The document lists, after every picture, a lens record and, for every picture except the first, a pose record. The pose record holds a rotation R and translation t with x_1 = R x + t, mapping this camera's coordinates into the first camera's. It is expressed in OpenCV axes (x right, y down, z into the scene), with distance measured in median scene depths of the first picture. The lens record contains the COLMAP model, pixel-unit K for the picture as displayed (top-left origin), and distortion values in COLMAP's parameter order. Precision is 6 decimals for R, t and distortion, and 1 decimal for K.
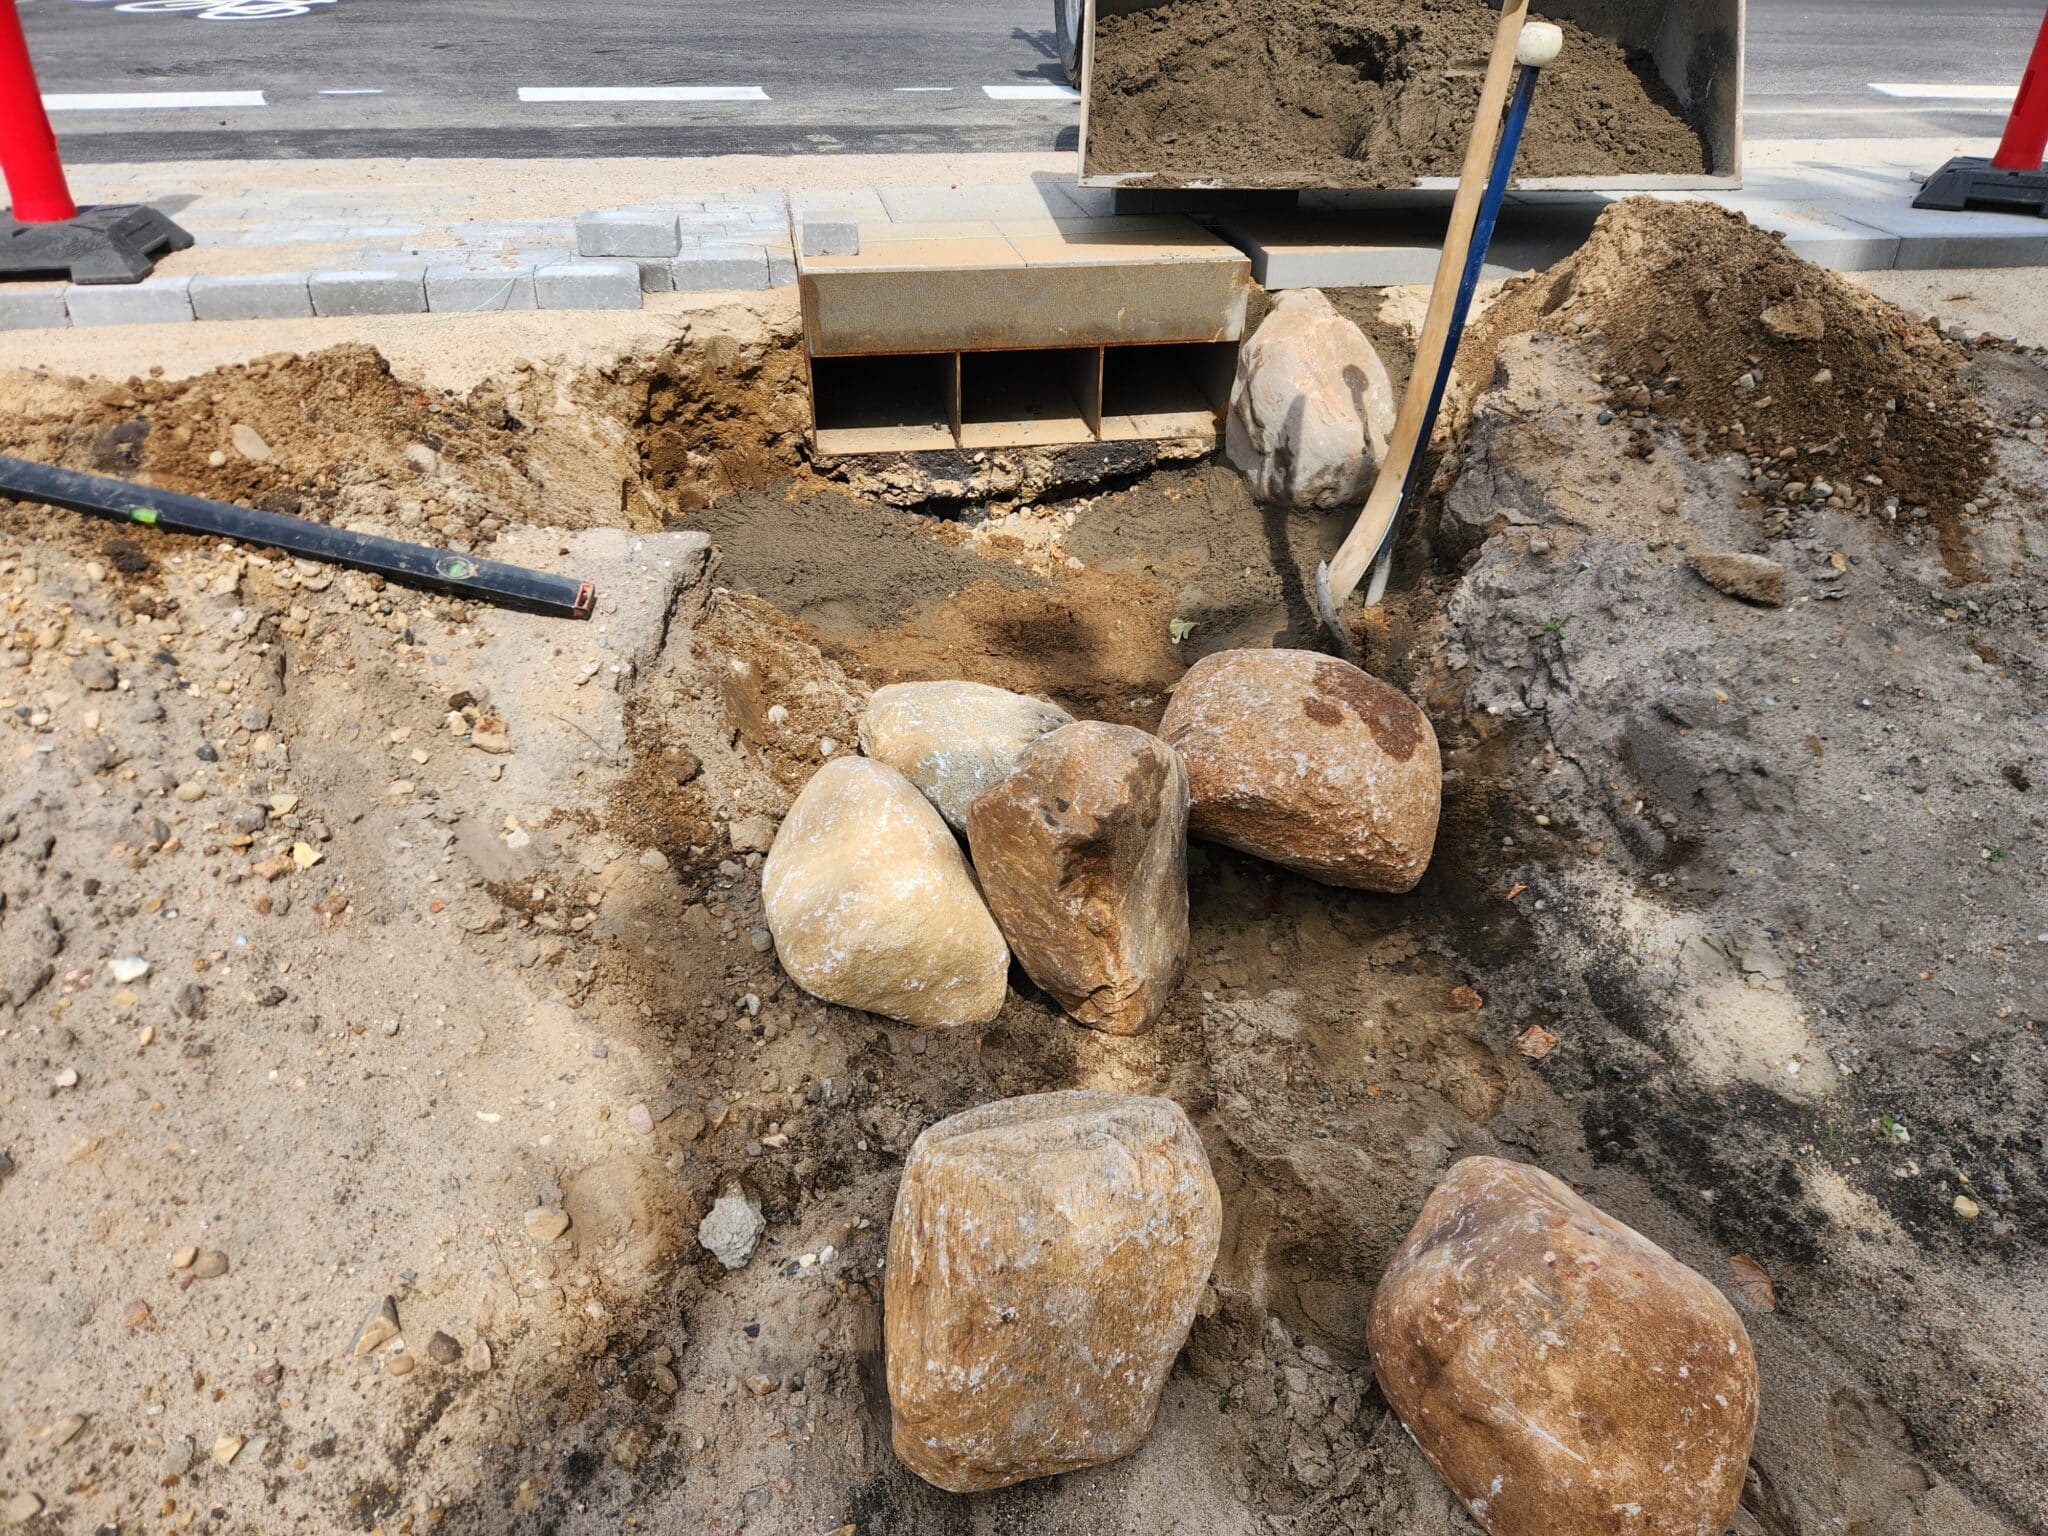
lens RADIAL K [[1408.0, 0, 1009.2], [0, 1408.0, 744.5], [0, 0, 1]] dist [0.088183, -0.084808]
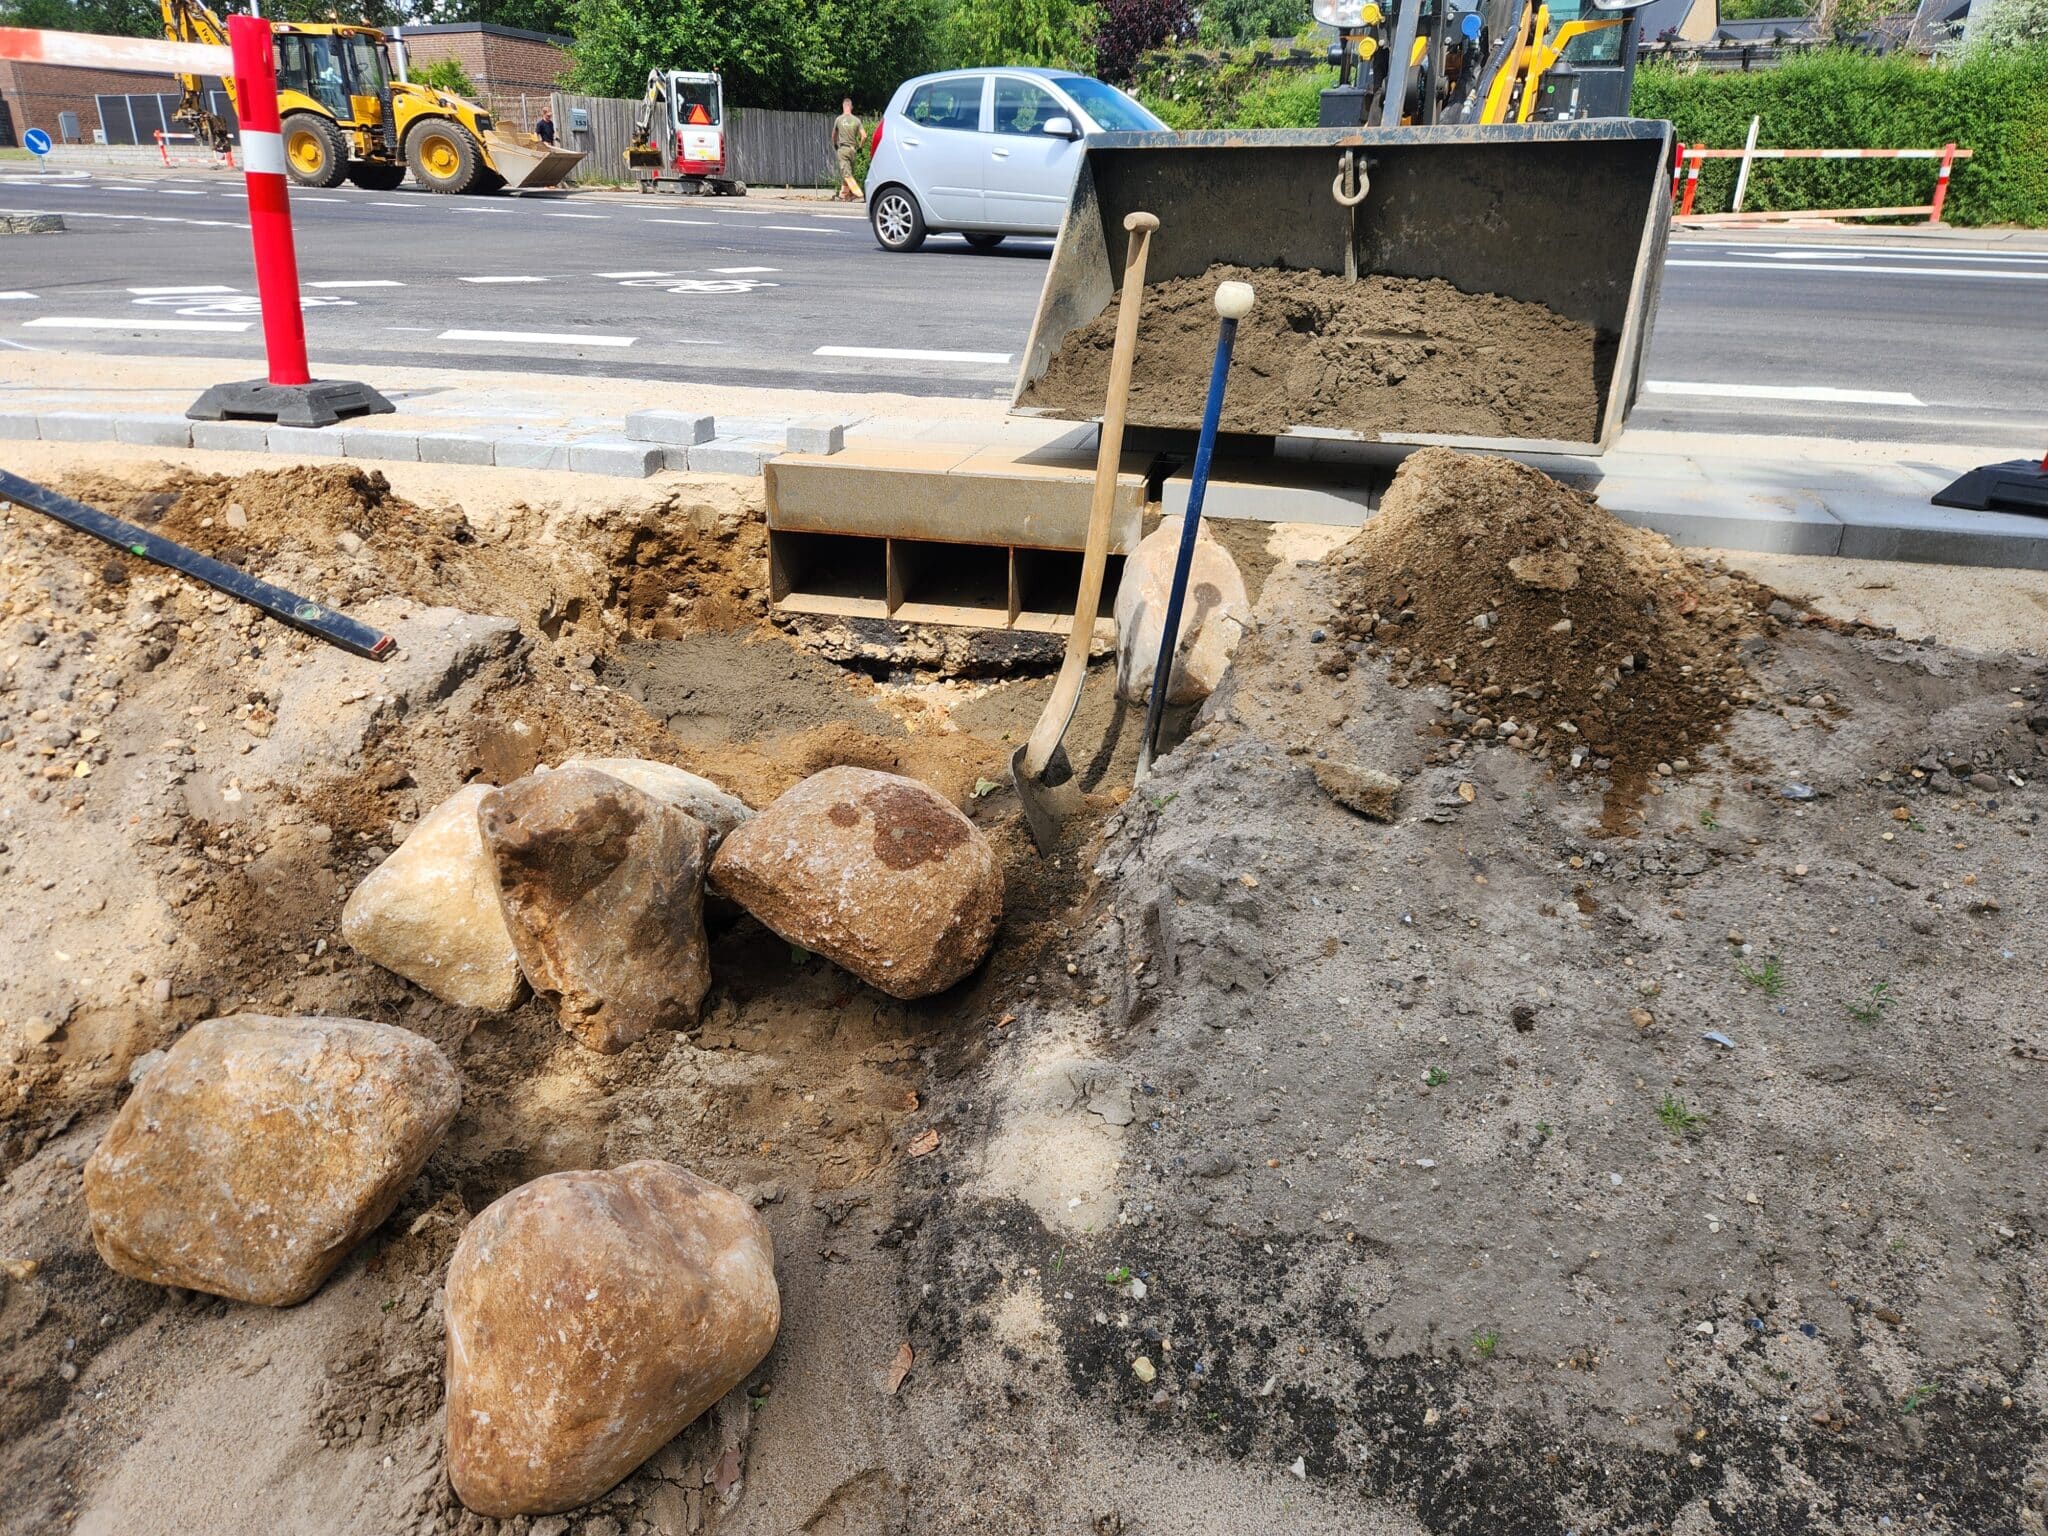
lens RADIAL K [[1408.0, 0, 1009.2], [0, 1408.0, 744.5], [0, 0, 1]] dist [0.088183, -0.084808]
pose [[0.921366, 0.143660, -0.361174, 0.595322], [-0.208840, 0.966645, -0.148267, 0.049728], [0.327827, 0.212036, 0.920636, -0.013401]]
